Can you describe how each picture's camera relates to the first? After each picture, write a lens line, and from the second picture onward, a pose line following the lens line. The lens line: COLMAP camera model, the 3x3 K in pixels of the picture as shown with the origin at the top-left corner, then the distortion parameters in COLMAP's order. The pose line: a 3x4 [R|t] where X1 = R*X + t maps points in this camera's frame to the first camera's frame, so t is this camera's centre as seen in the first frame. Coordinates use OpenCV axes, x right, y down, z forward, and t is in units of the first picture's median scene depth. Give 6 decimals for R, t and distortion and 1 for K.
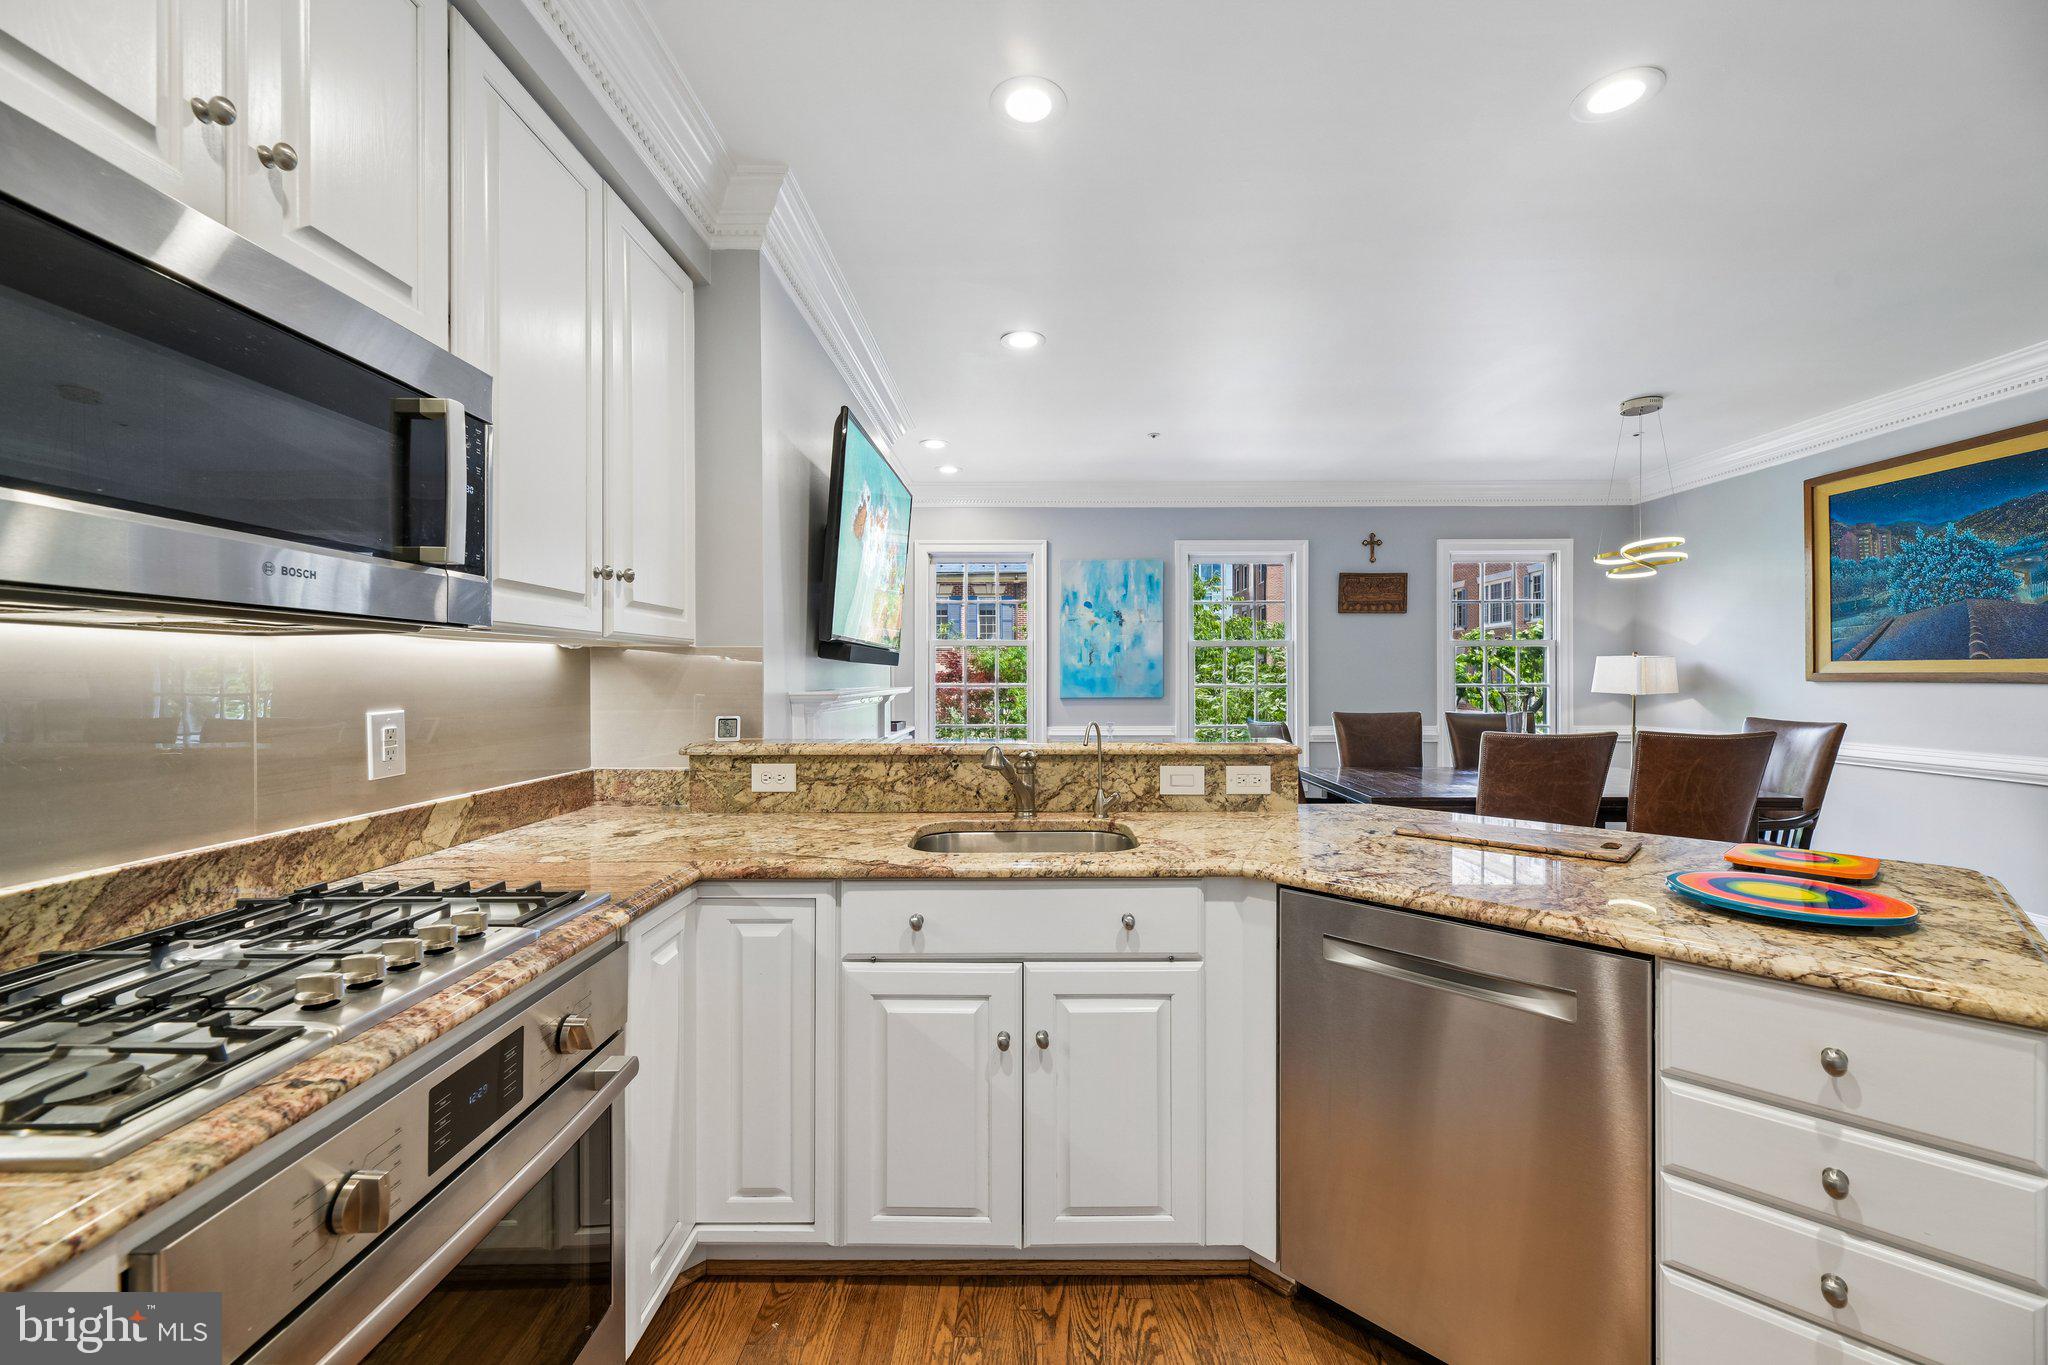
lens RADIAL K [[830.6, 0, 1034.3], [0, 830.6, 676.1], [0, 0, 1]] dist [0.013565, -0.004016]
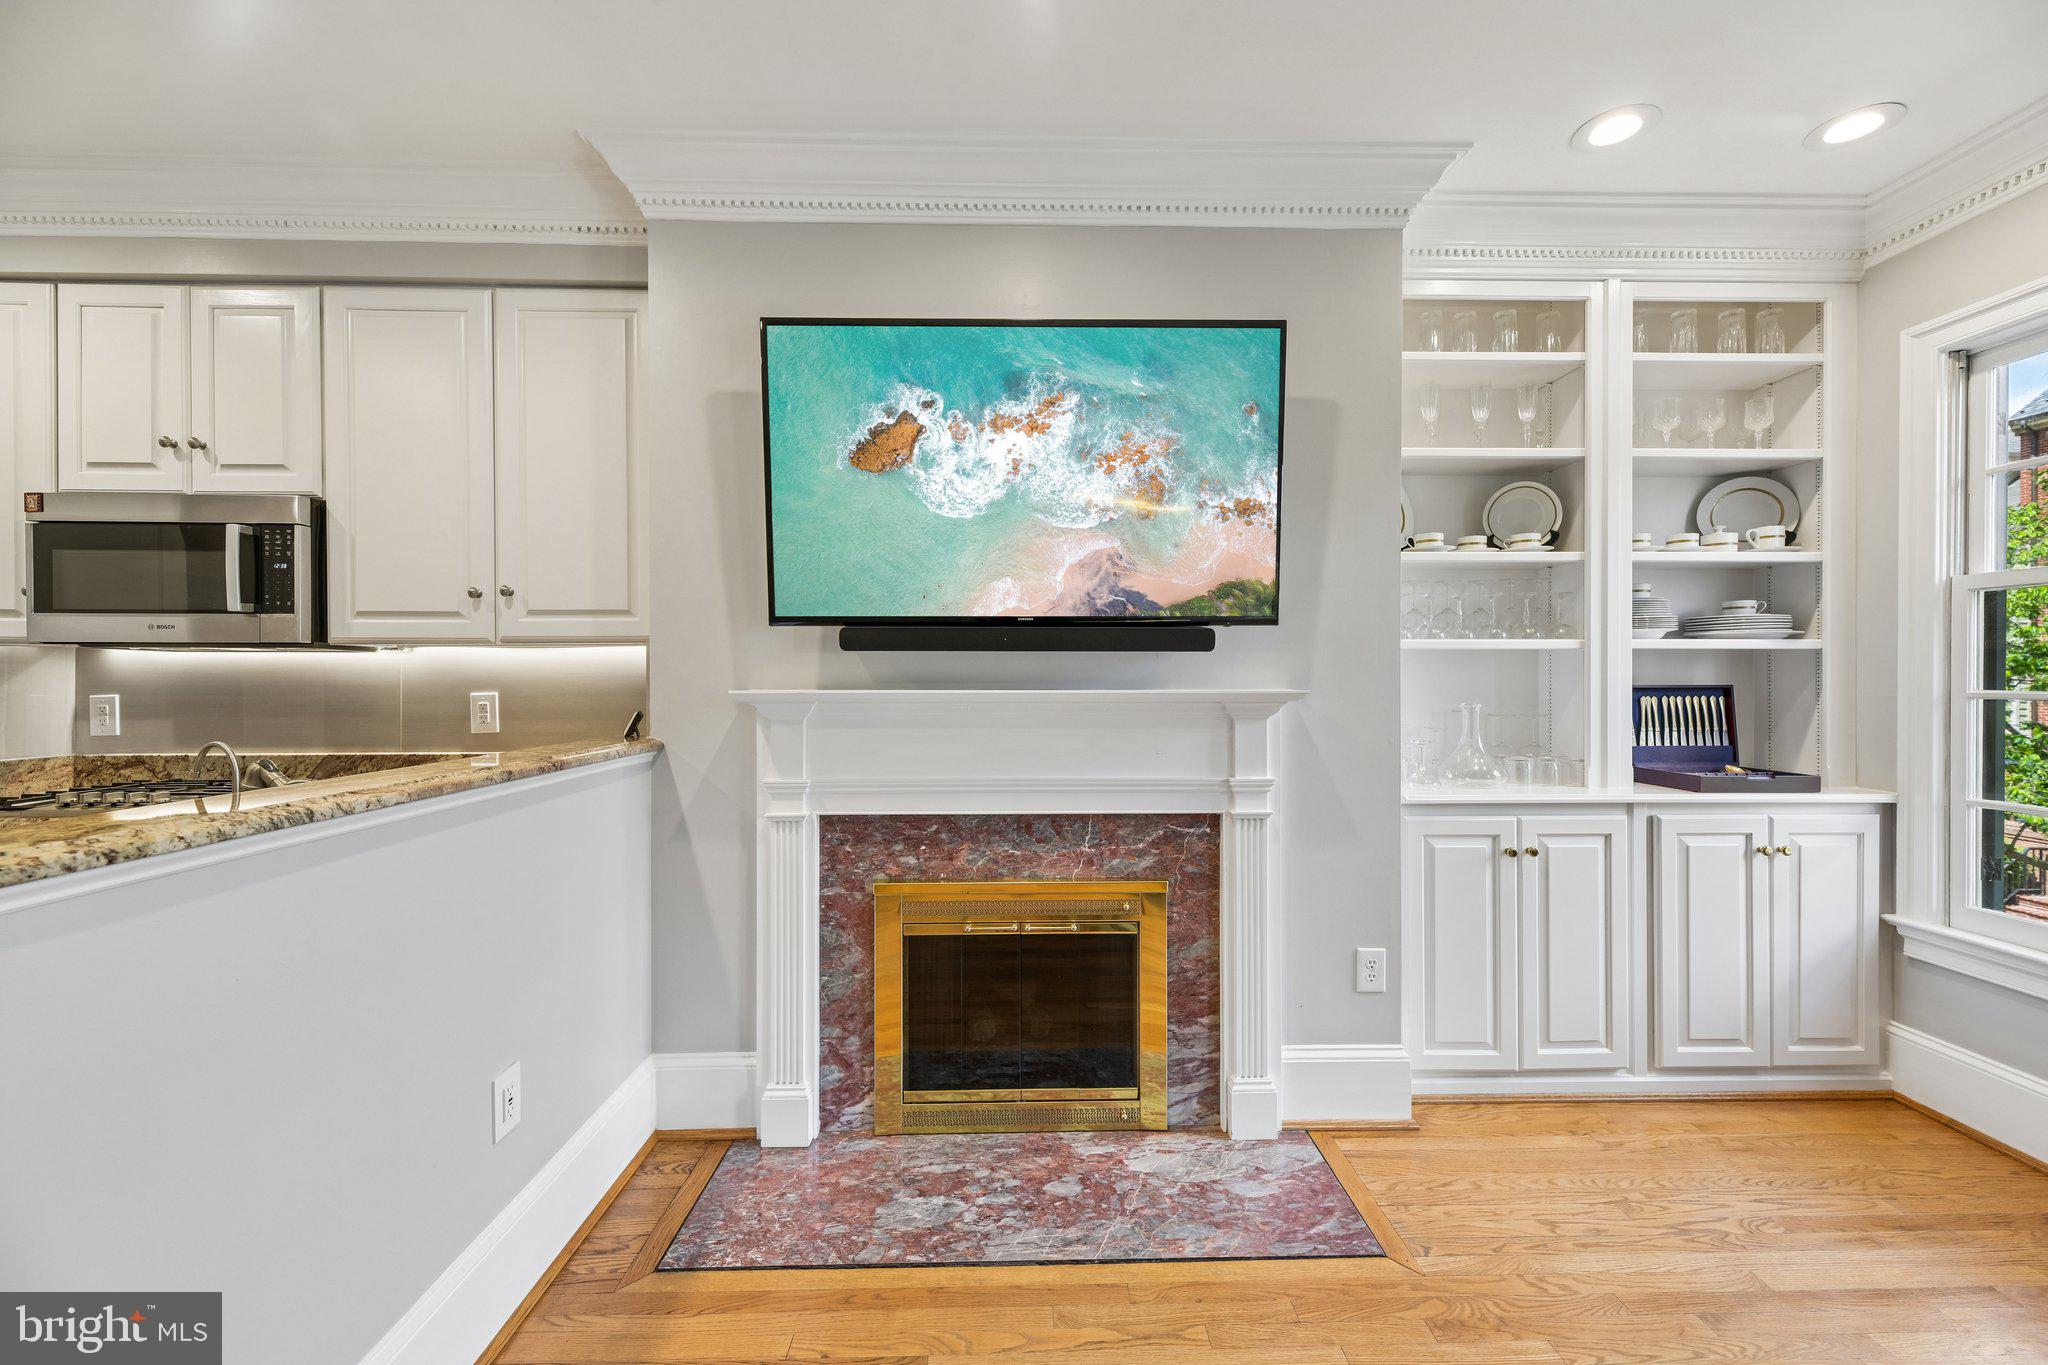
lens RADIAL K [[830.6, 0, 1037.6], [0, 830.6, 675.1], [0, 0, 1]] dist [0.013565, -0.004016]
pose [[0.026160, 0.001041, -0.999657, 0.405685], [0.001548, 0.999998, 0.001082, 0.002819], [0.999657, -0.001576, 0.026158, 0.912636]]
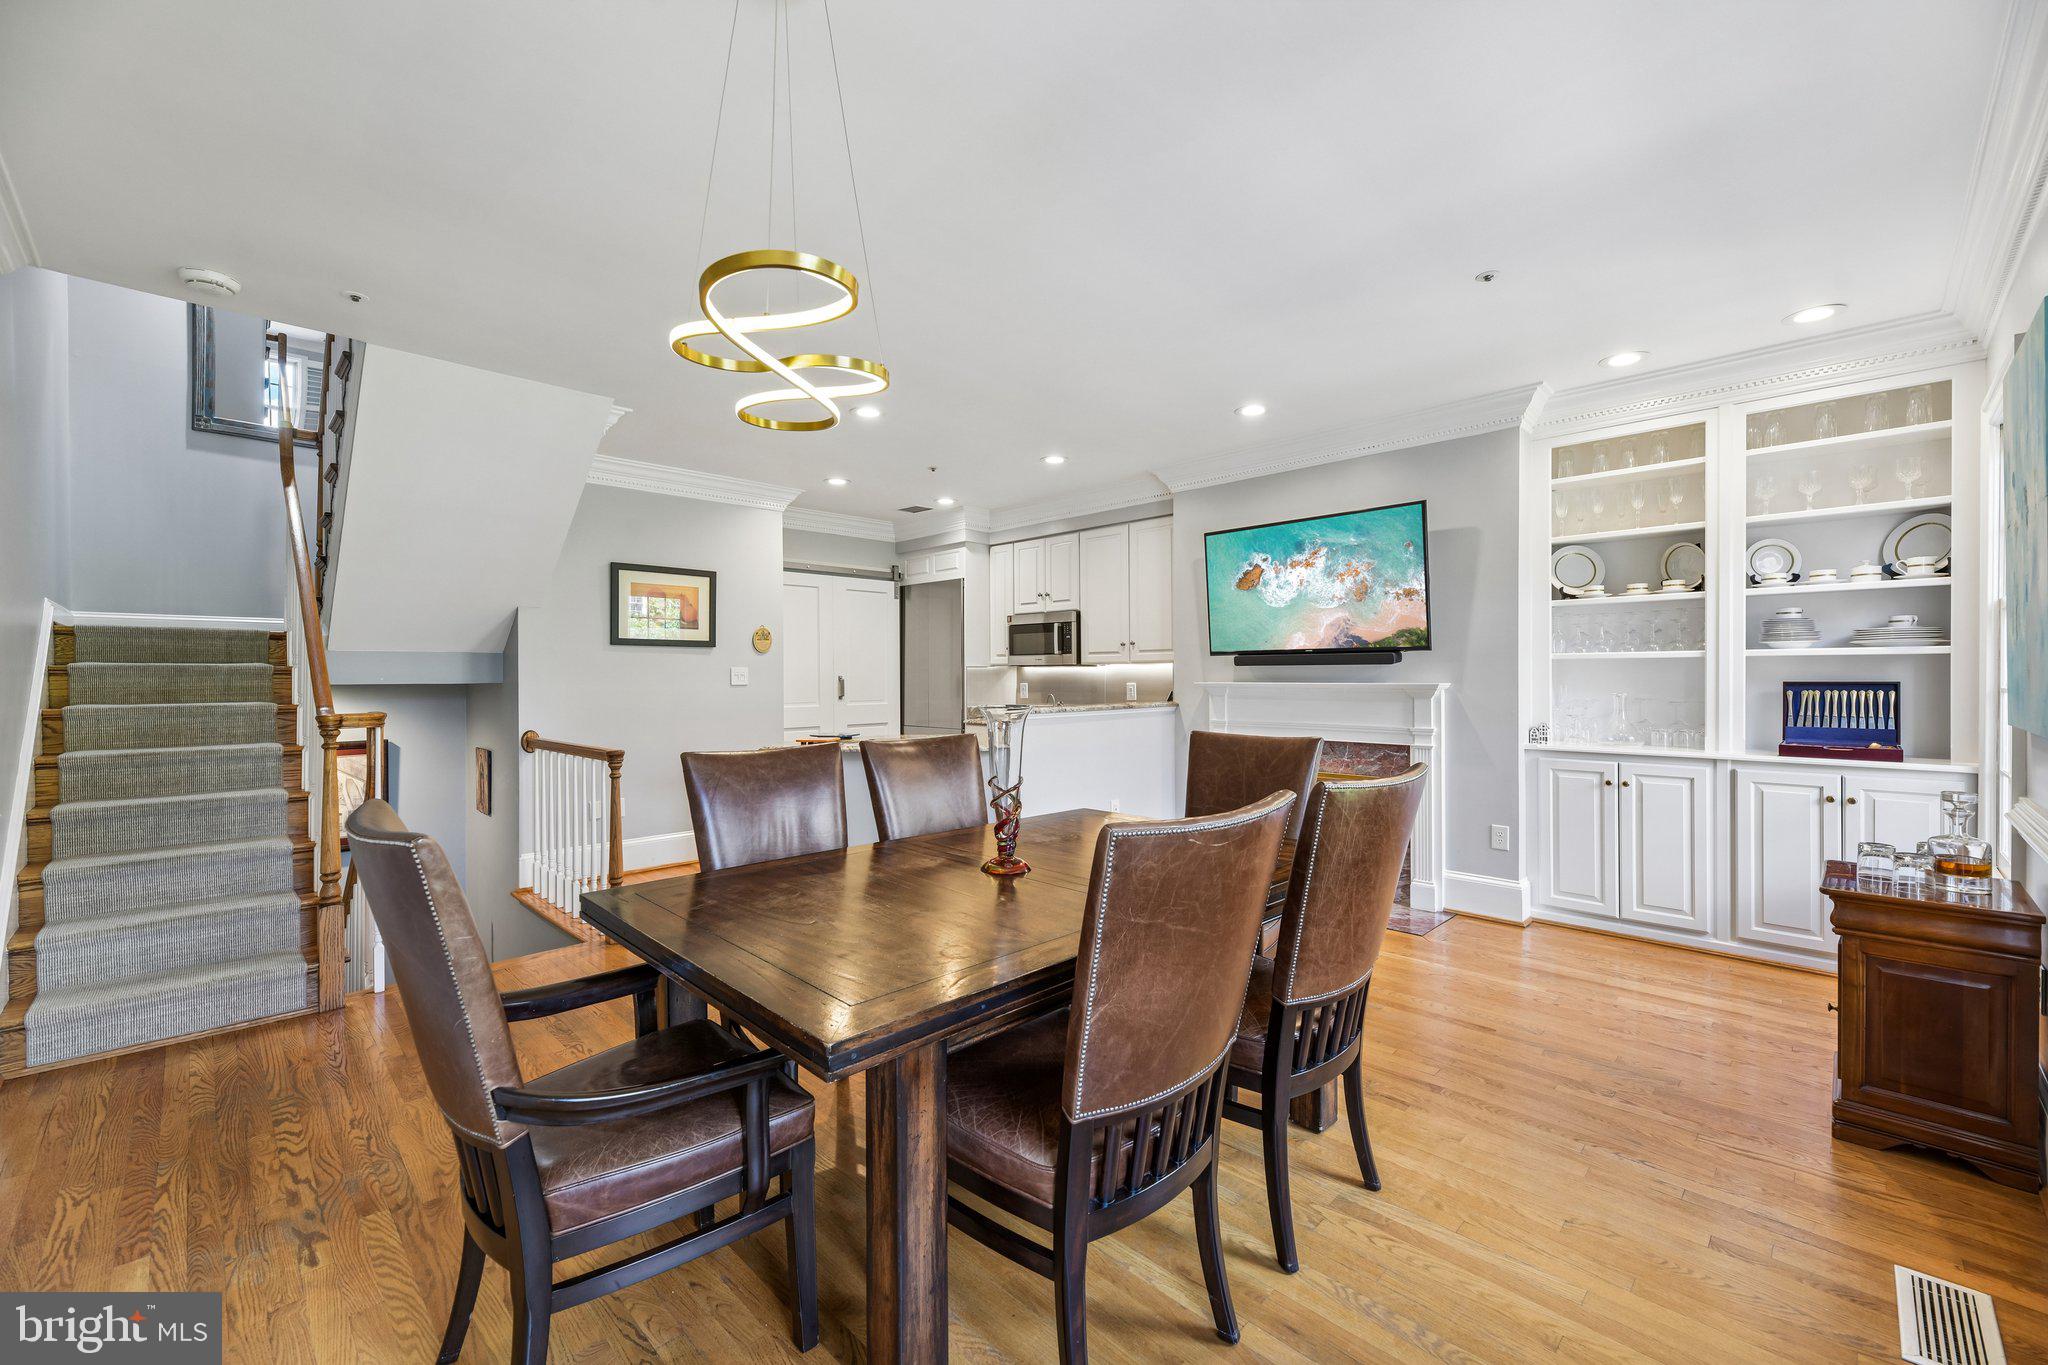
lens RADIAL K [[830.6, 0, 1030.7], [0, 830.6, 674.1], [0, 0, 1]] dist [0.013565, -0.004016]
pose [[-0.706931, 0.002688, -0.707277, 1.042659], [0.005589, 0.999983, -0.001785, 0.000861], [0.707260, -0.005215, -0.706934, 1.530027]]
